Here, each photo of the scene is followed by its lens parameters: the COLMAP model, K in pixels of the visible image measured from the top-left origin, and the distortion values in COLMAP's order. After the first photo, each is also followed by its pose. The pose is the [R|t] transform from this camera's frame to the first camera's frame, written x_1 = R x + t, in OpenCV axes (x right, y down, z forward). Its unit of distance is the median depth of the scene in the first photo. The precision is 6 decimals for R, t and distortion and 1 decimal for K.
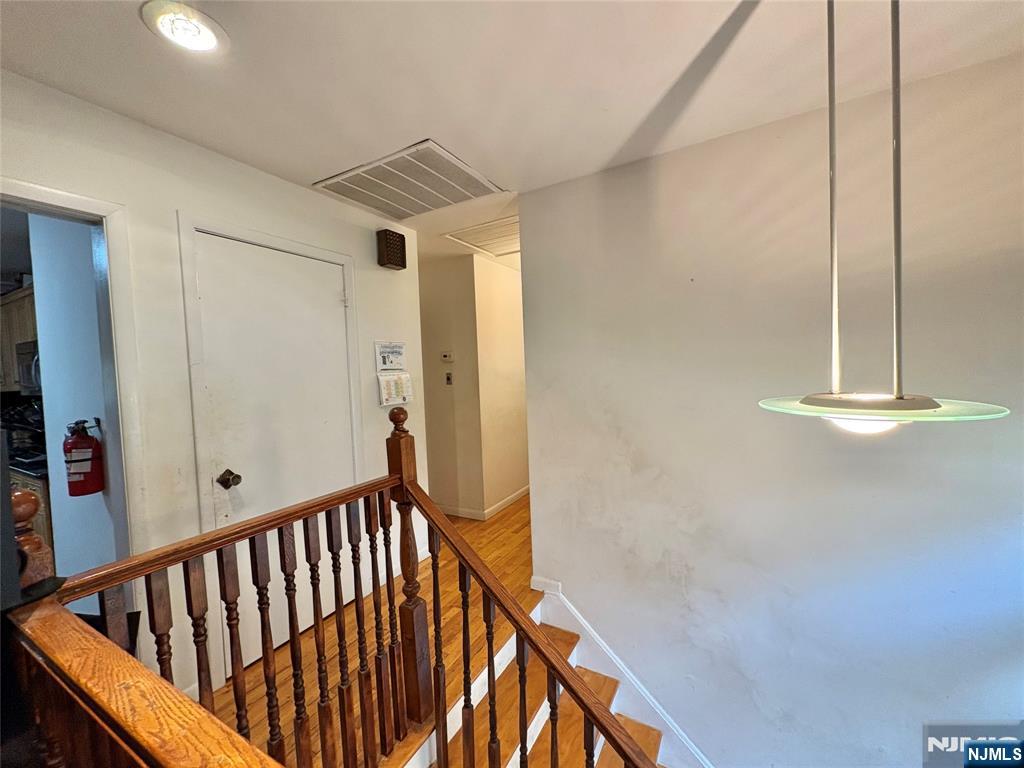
lens RADIAL K [[407.4, 0, 515.9], [0, 407.4, 384.7], [0, 0, 1]] dist [-0.000137, 0.000129]
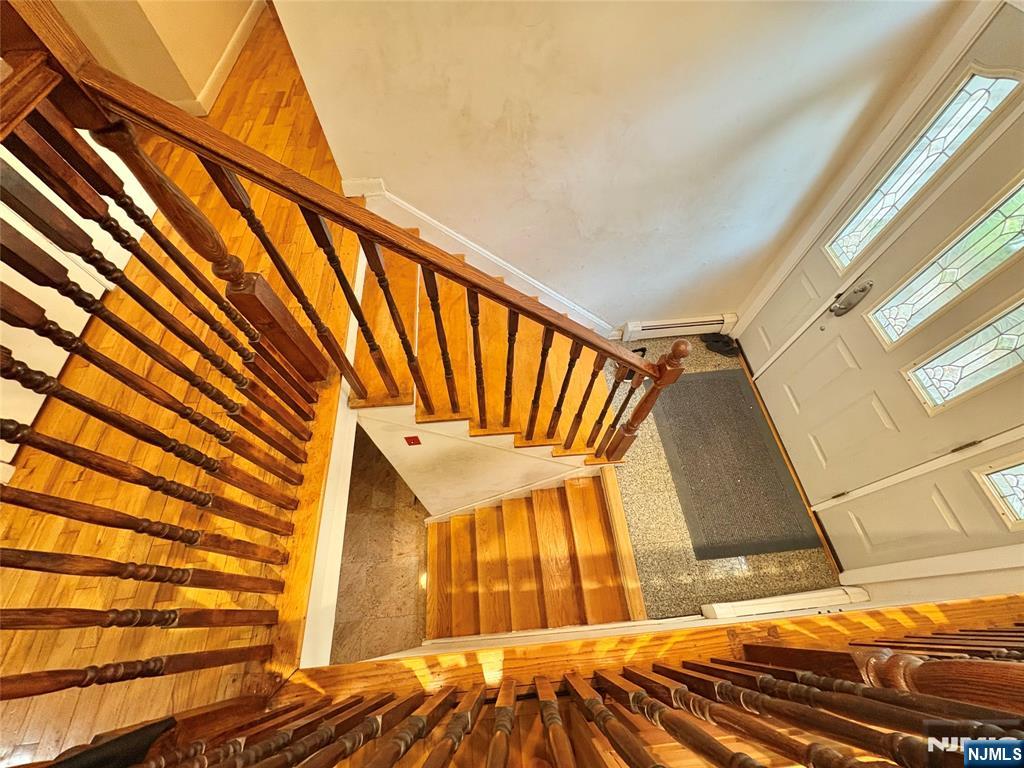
lens RADIAL K [[407.4, 0, 515.4], [0, 407.4, 385.3], [0, 0, 1]] dist [-0.000137, 0.000129]
pose [[0.827503, -0.465580, 0.313807, -0.178064], [-0.007753, 0.549381, 0.835536, 0.066835], [-0.561408, -0.693841, 0.451005, 0.346094]]
